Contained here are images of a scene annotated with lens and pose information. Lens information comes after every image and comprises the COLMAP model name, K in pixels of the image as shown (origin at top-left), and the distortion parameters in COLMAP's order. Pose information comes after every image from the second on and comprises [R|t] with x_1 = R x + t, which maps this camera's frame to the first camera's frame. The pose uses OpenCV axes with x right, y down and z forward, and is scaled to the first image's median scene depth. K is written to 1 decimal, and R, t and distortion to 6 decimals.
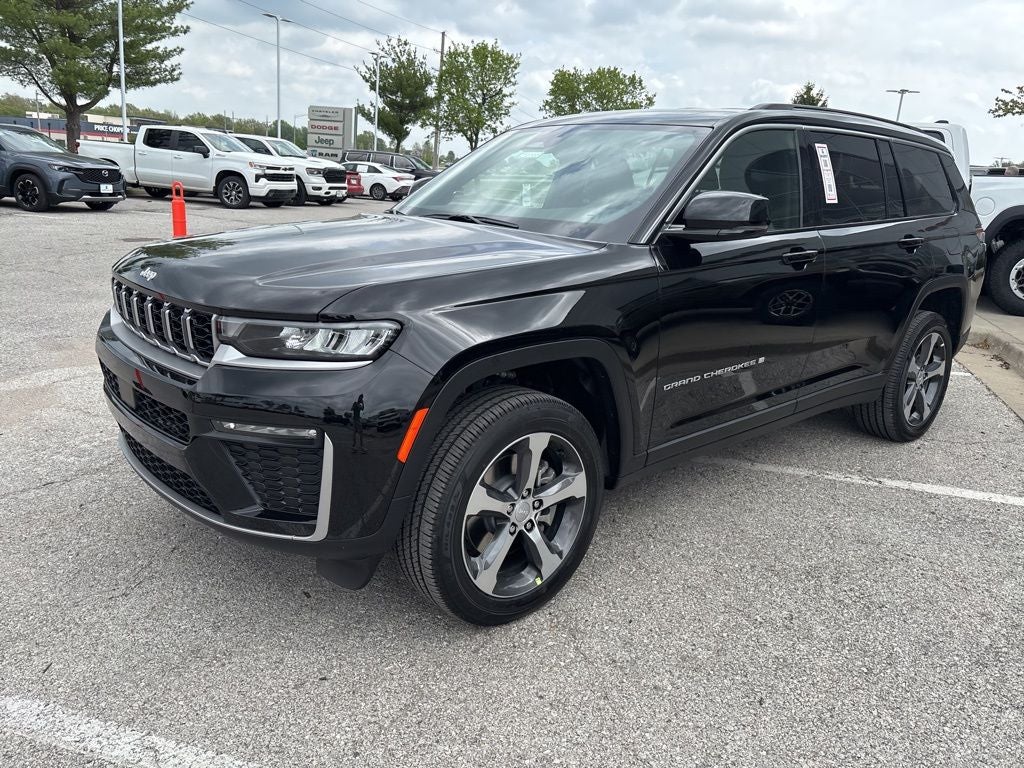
lens RADIAL K [[774.2, 0, 509.9], [0, 774.2, 379.9], [0, 0, 1]] dist [0.040556, -0.047007]
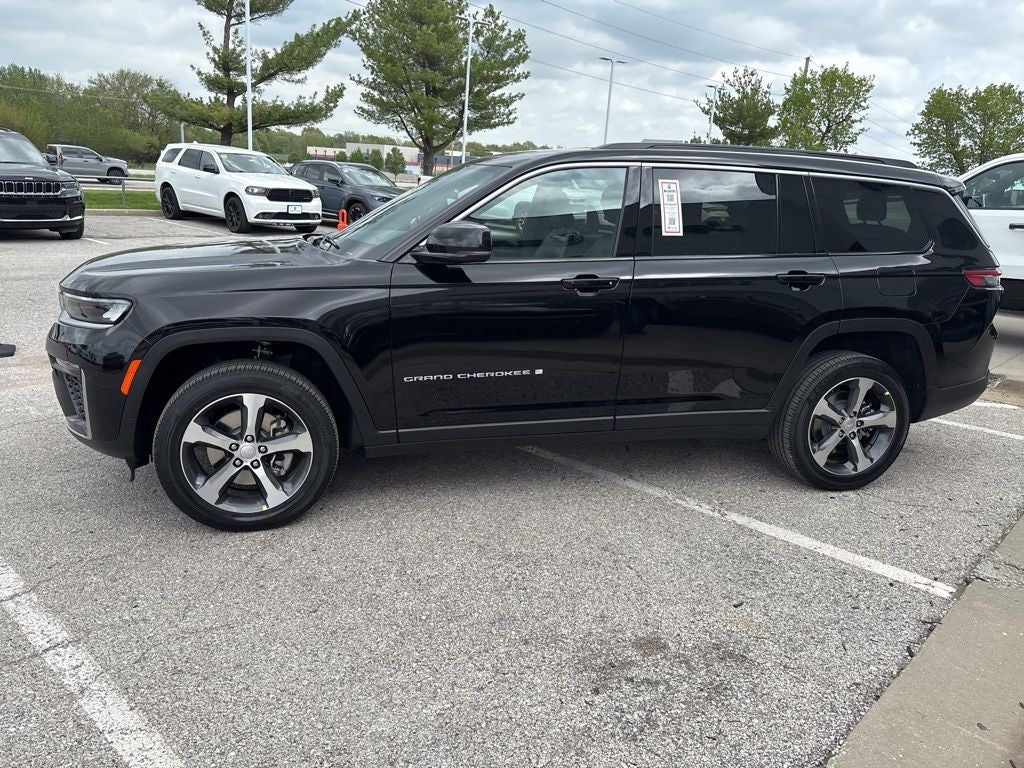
lens RADIAL K [[775.2, 0, 509.1], [0, 775.2, 385.7], [0, 0, 1]] dist [0.030857, -0.029405]
pose [[0.896485, 0.107824, -0.429755, 0.158112], [-0.120471, 0.992714, -0.002240, 0.000580], [0.426383, 0.053781, 0.902943, -0.006513]]
